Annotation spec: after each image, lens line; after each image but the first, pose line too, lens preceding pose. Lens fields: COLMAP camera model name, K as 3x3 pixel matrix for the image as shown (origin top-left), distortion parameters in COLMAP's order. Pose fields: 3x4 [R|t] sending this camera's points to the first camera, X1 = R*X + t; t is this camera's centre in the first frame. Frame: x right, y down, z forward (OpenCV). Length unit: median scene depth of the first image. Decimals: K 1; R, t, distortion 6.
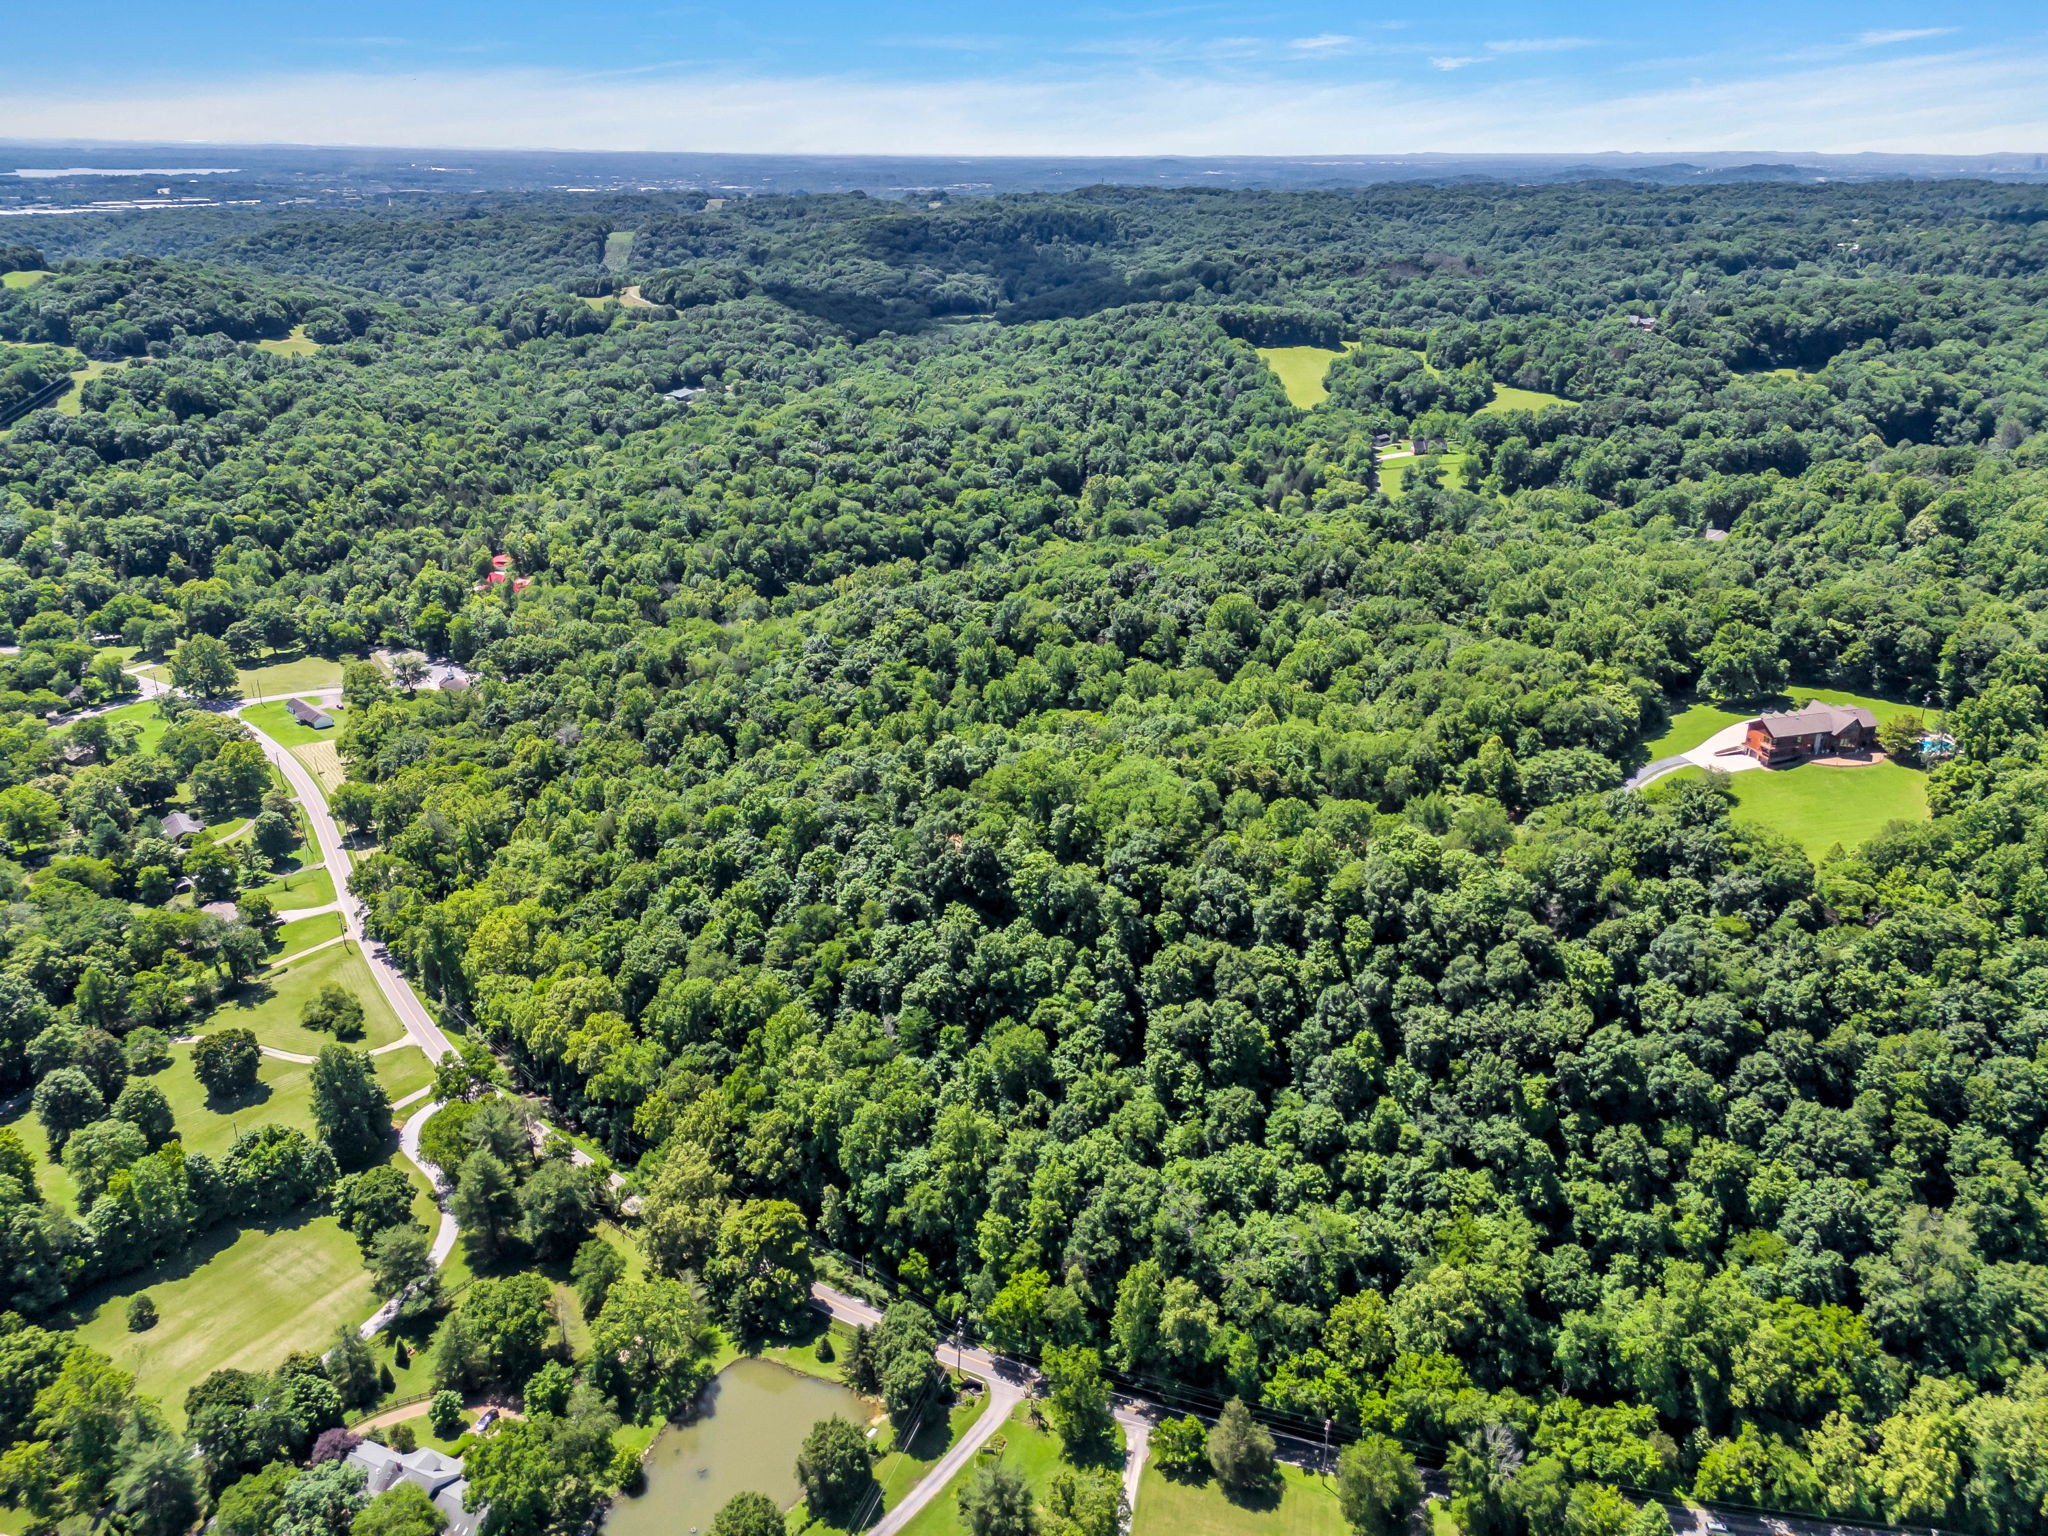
lens RADIAL K [[1655.5, 0, 1014.2], [0, 1655.5, 765.3], [0, 0, 1]] dist [0.082189, -0.090750]
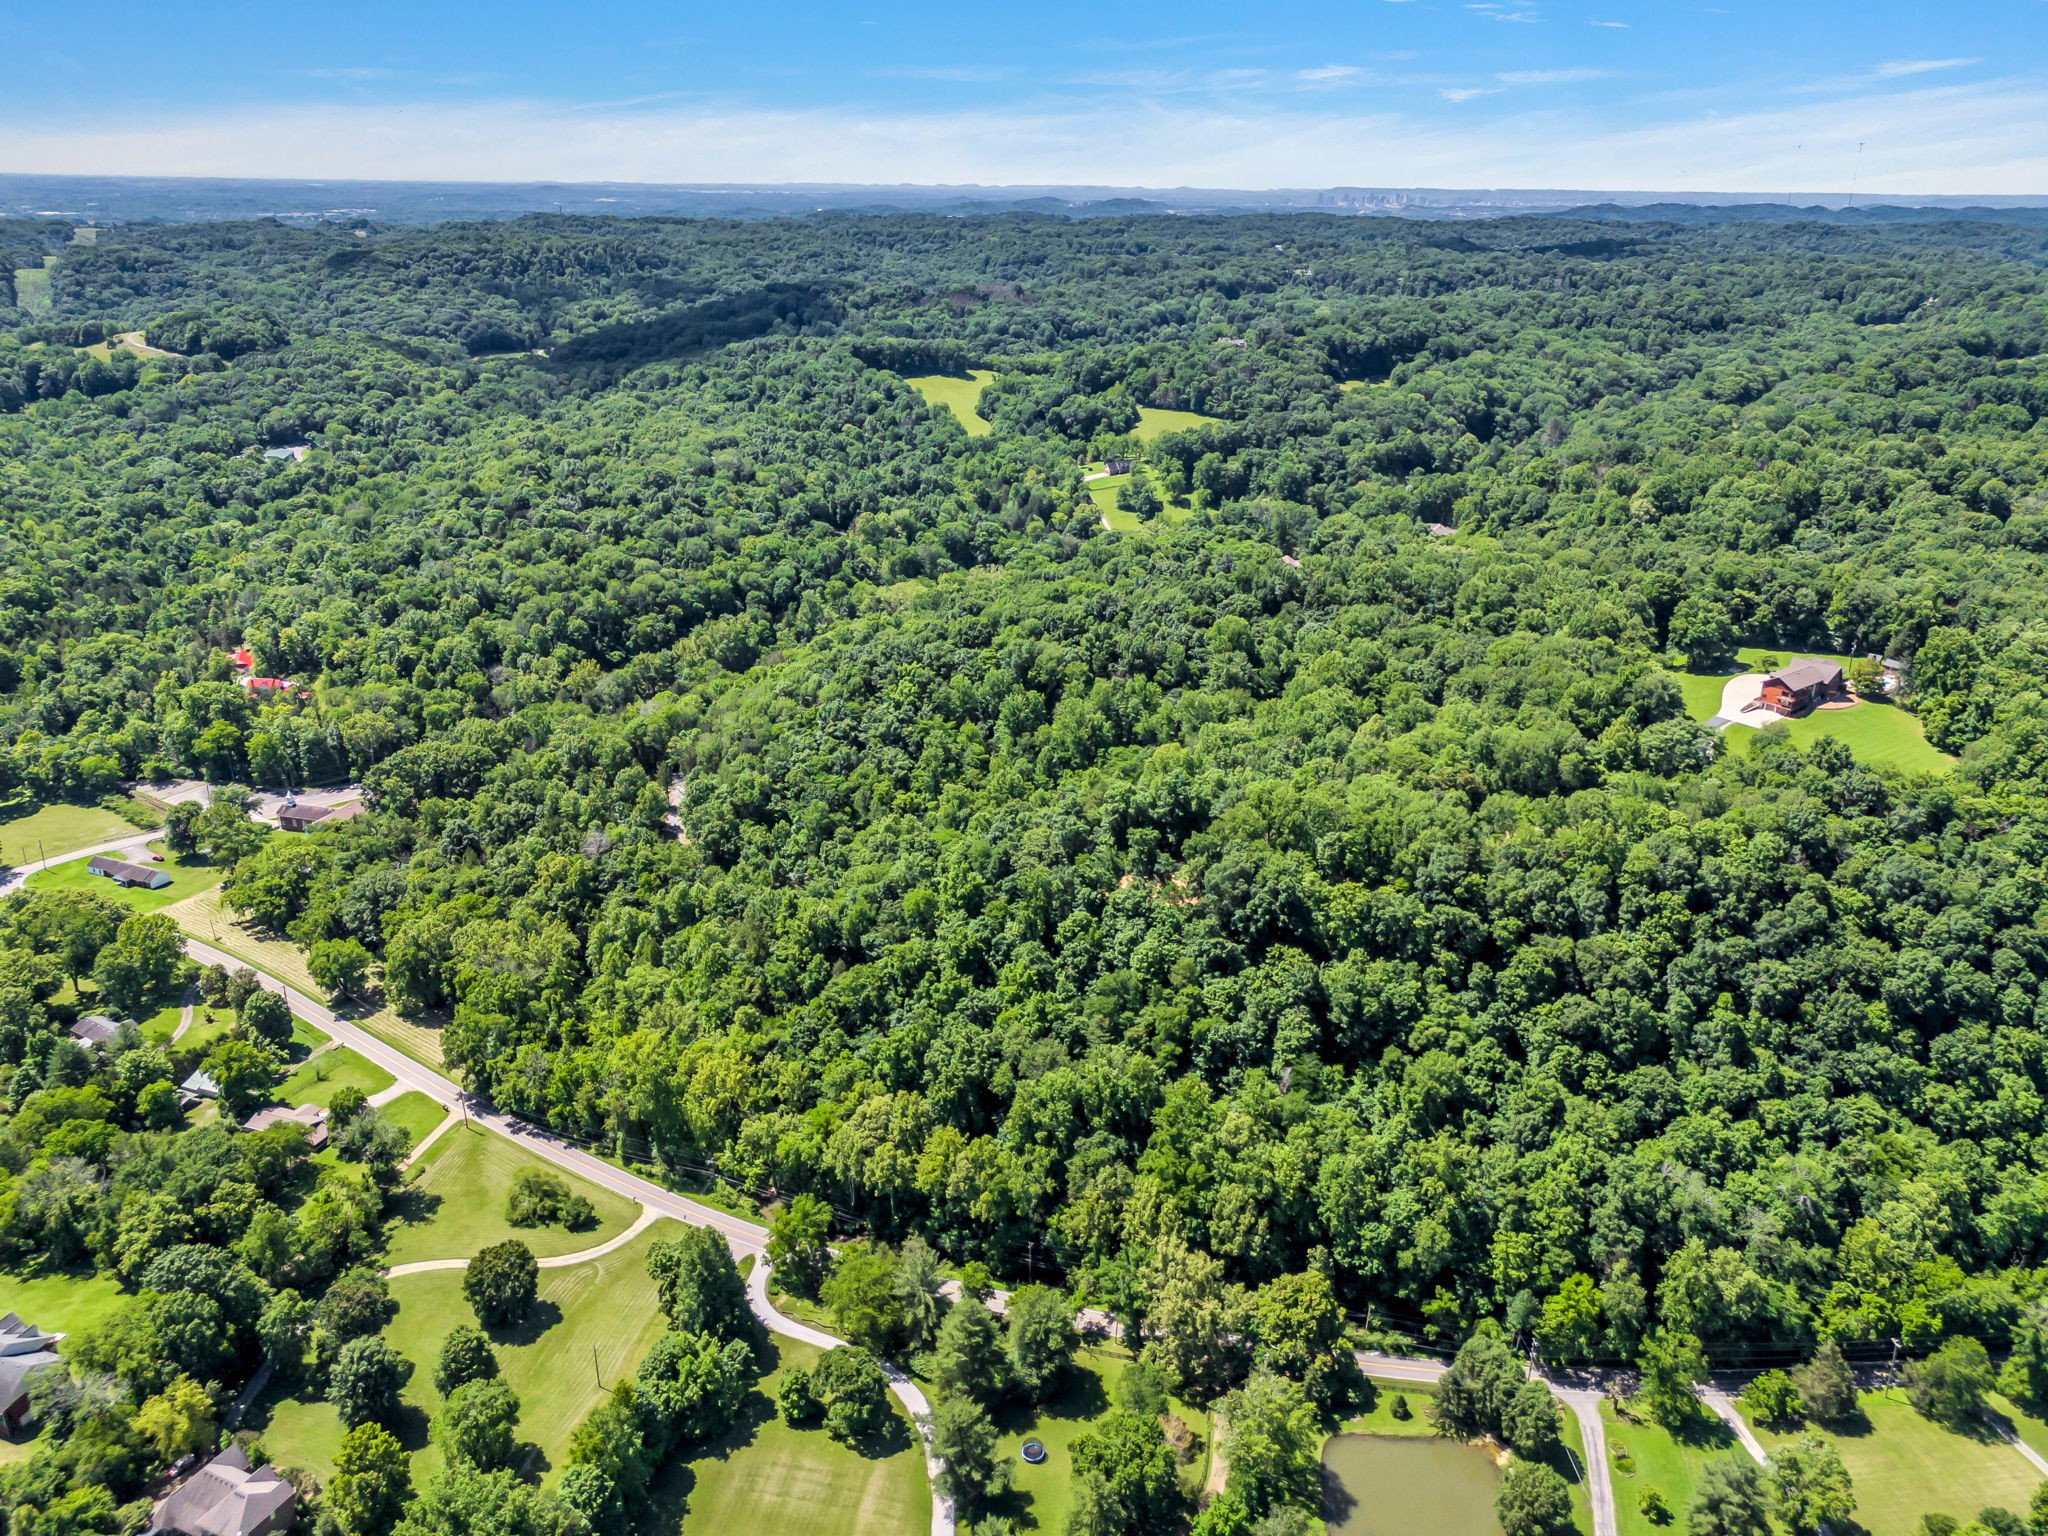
lens RADIAL K [[1655.5, 0, 1014.2], [0, 1655.5, 765.3], [0, 0, 1]] dist [0.082189, -0.090750]
pose [[0.916008, -0.128813, 0.379916, -0.402388], [0.133980, 0.990900, 0.012934, -0.043099], [-0.378125, 0.039053, 0.924931, 0.097180]]
